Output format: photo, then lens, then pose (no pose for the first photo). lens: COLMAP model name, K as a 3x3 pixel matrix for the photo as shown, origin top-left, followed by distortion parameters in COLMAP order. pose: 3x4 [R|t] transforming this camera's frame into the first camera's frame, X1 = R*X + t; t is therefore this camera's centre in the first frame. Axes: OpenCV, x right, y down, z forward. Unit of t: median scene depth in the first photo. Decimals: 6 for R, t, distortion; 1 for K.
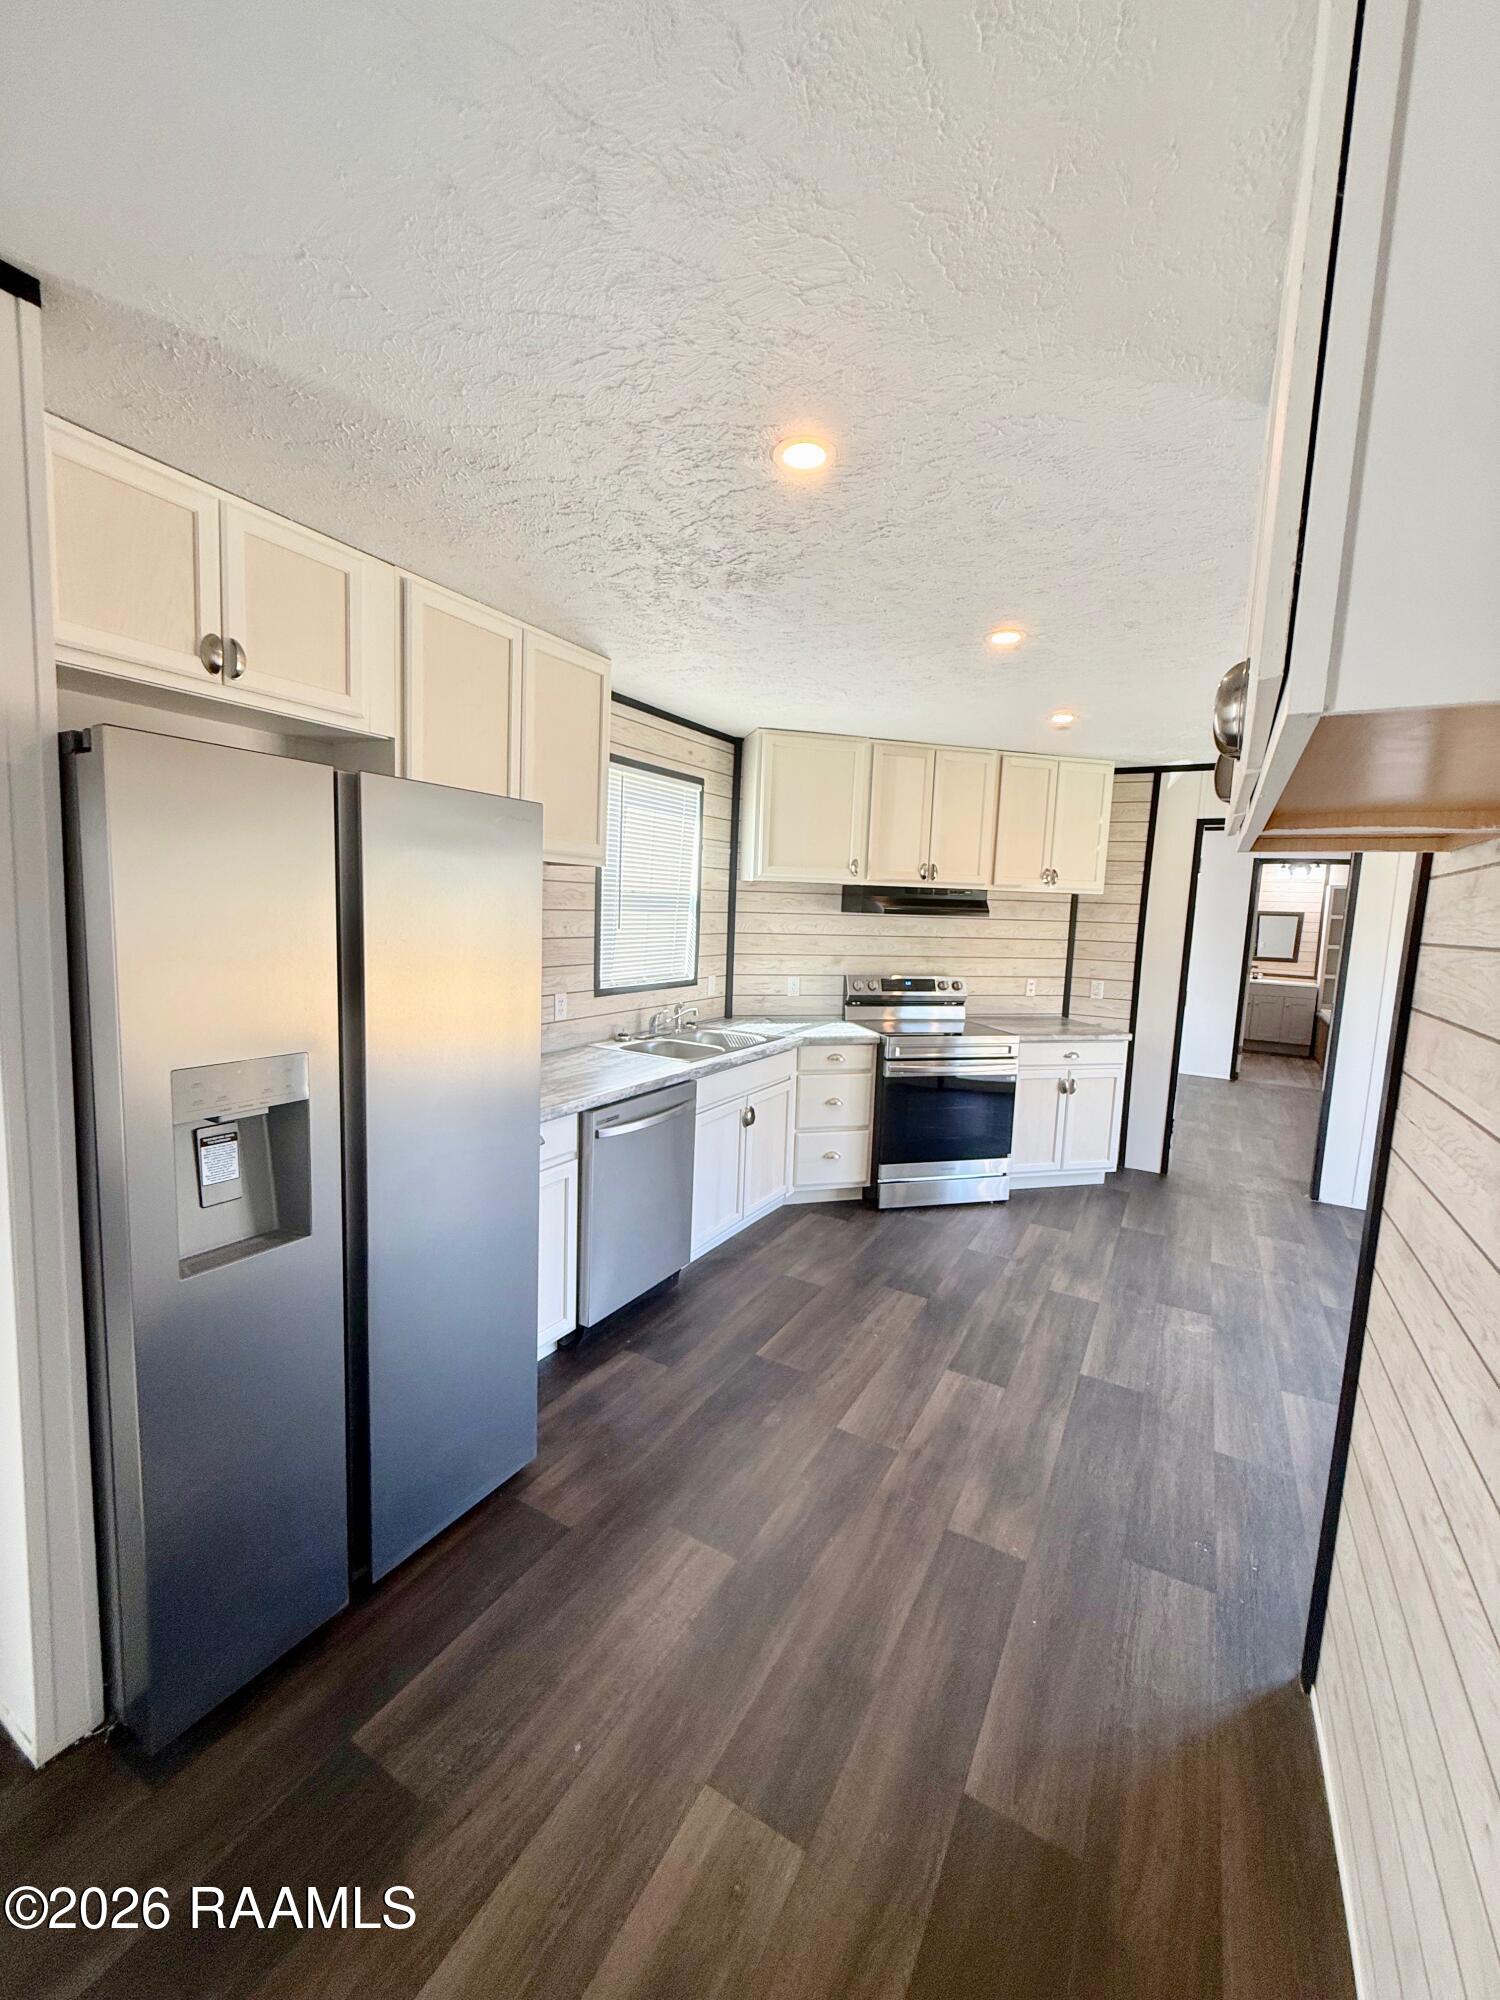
lens RADIAL K [[799.1, 0, 755.7], [0, 799.1, 997.4], [0, 0, 1]] dist [0.003419, -0.001006]
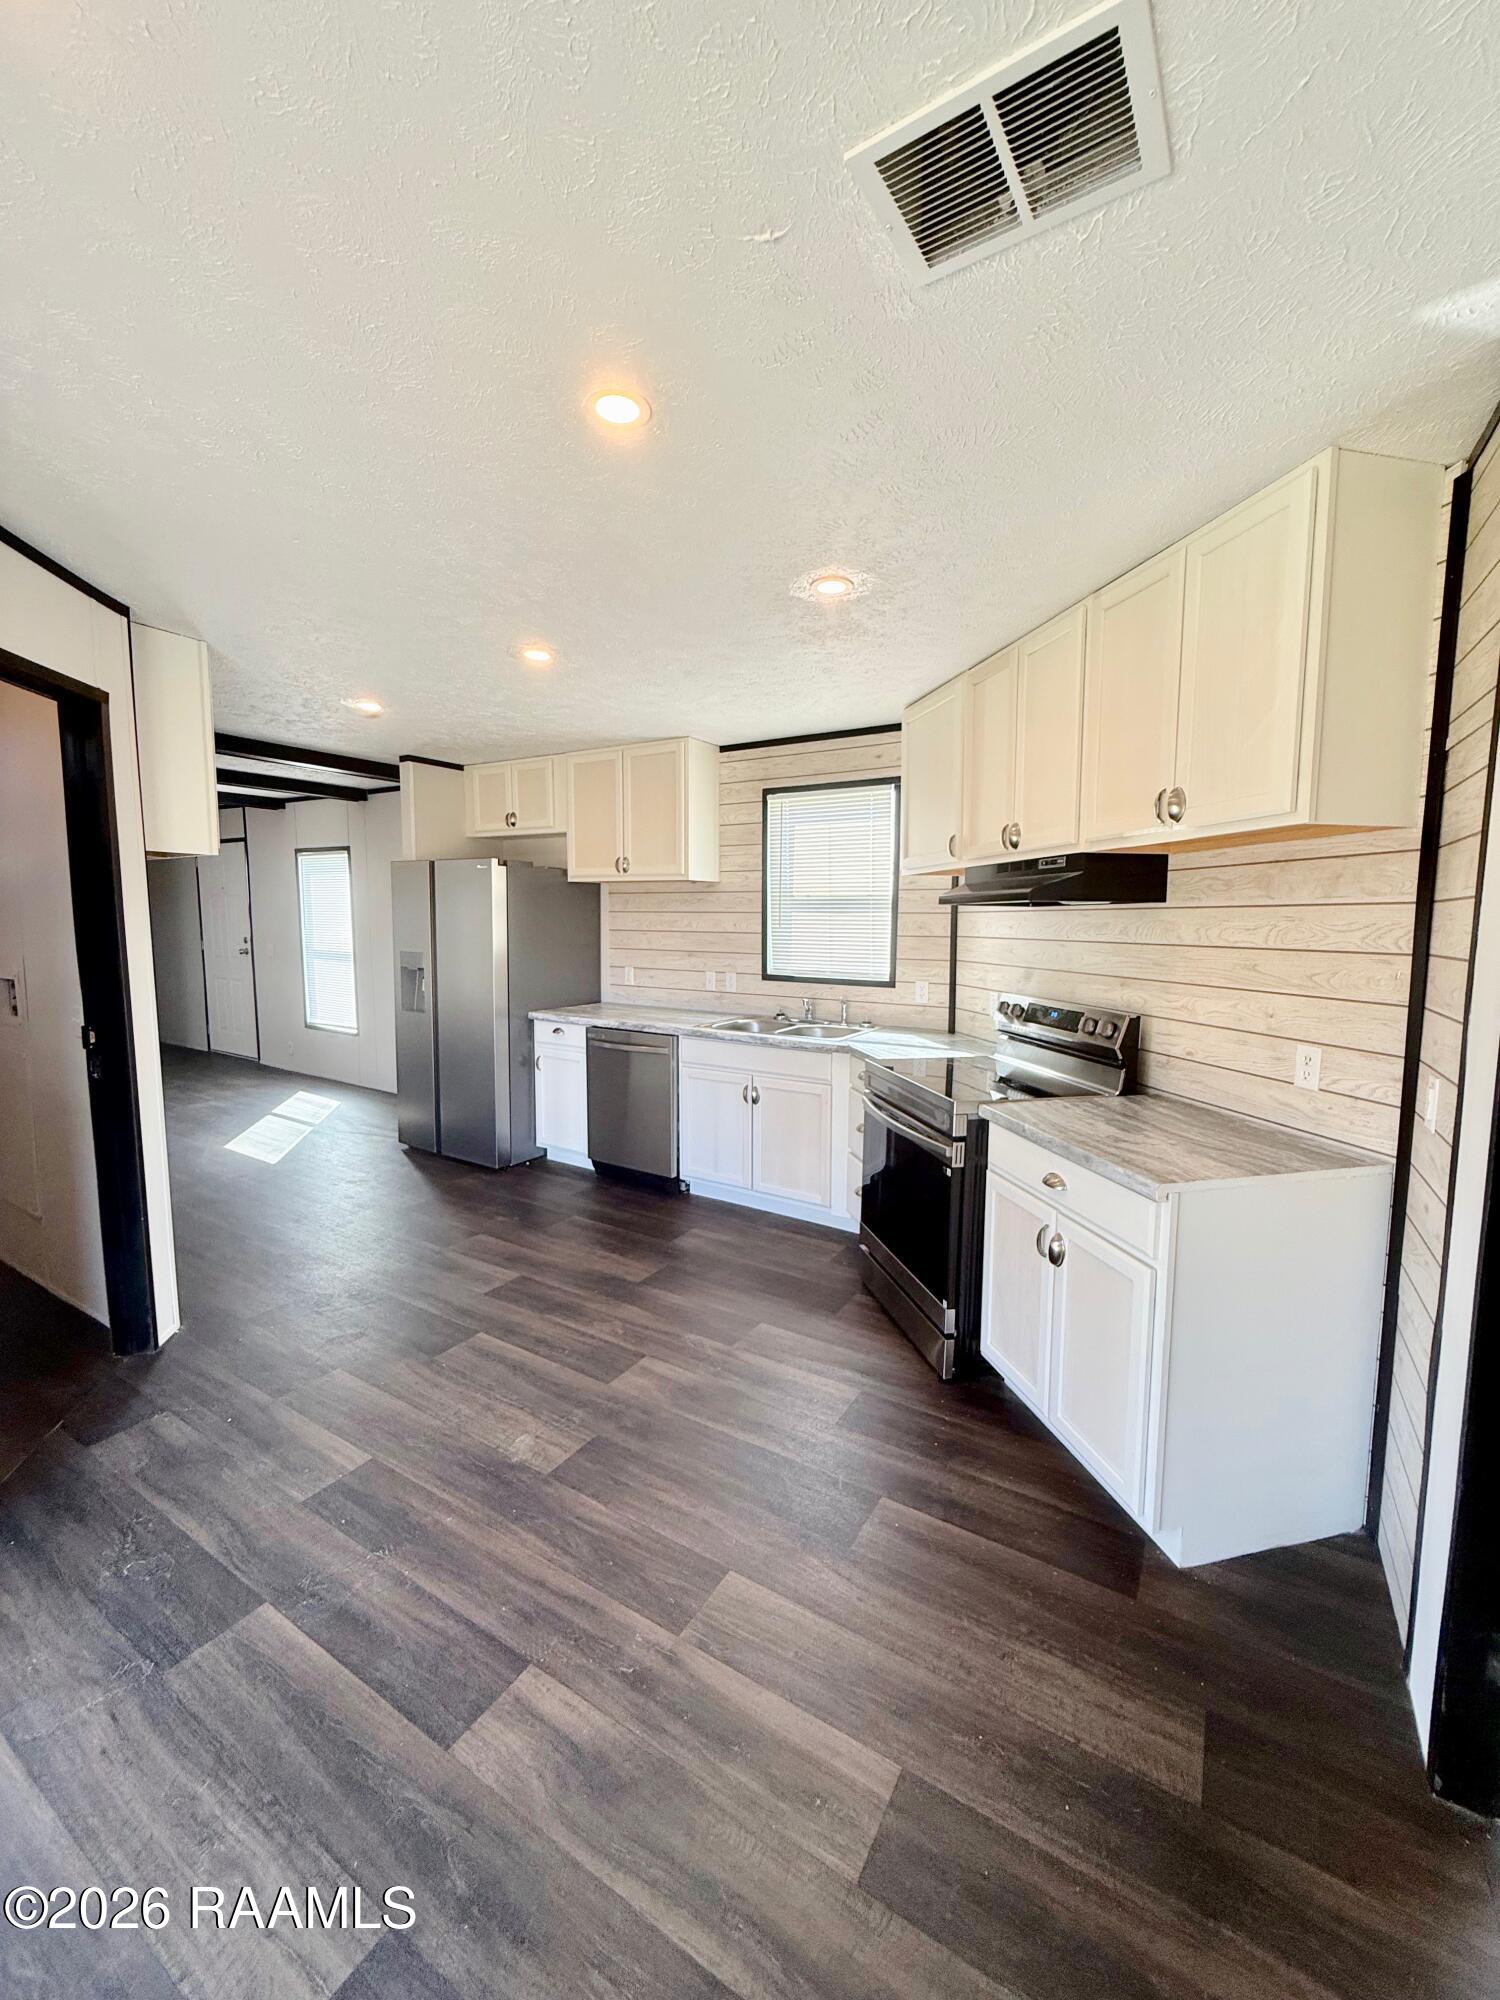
lens RADIAL K [[799.1, 0, 750.7], [0, 799.1, 998.3], [0, 0, 1]] dist [0.003419, -0.001006]
pose [[-0.038393, 0.064061, -0.997207, 1.078116], [-0.125699, 0.989706, 0.068419, -0.056461], [0.991325, 0.127975, -0.029945, 1.019776]]
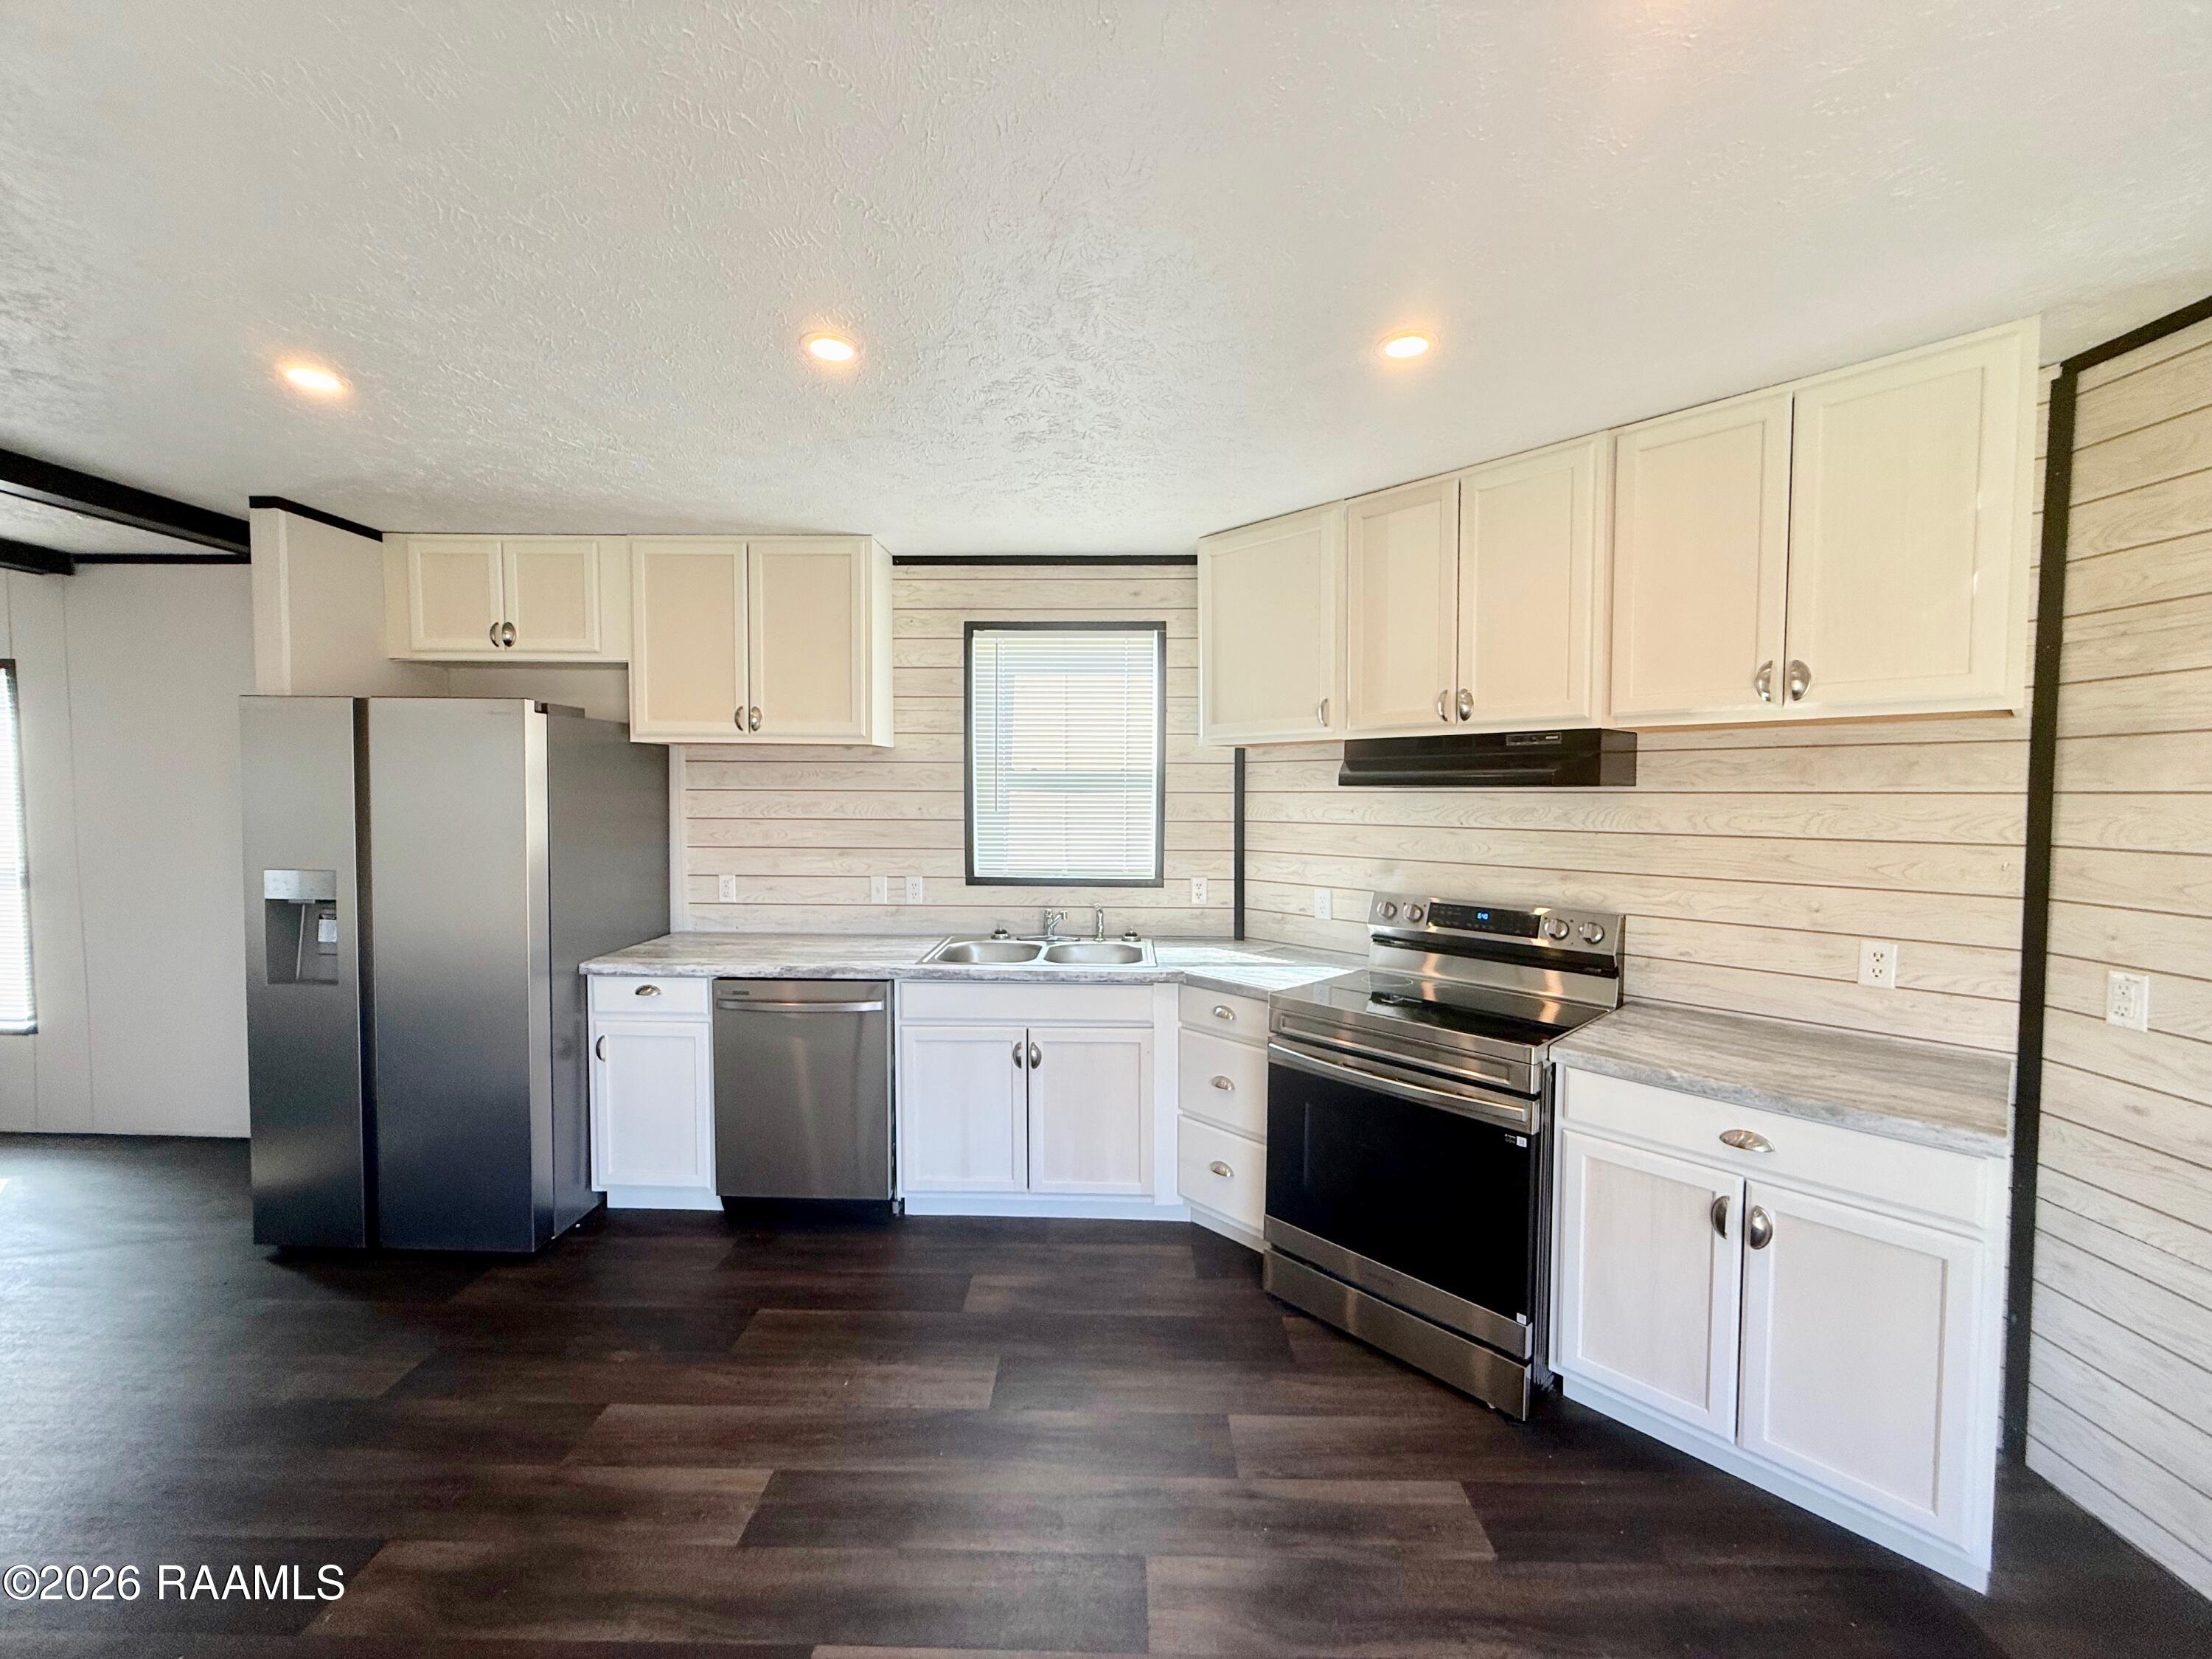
lens RADIAL K [[883.8, 0, 1103.3], [0, 883.8, 826.0], [0, 0, 1]] dist [0.003419, -0.001006]
pose [[0.472577, 0.004524, -0.881278, 0.768804], [-0.090435, 0.994957, -0.043388, -0.037741], [0.876637, 0.100203, 0.470603, 0.648835]]
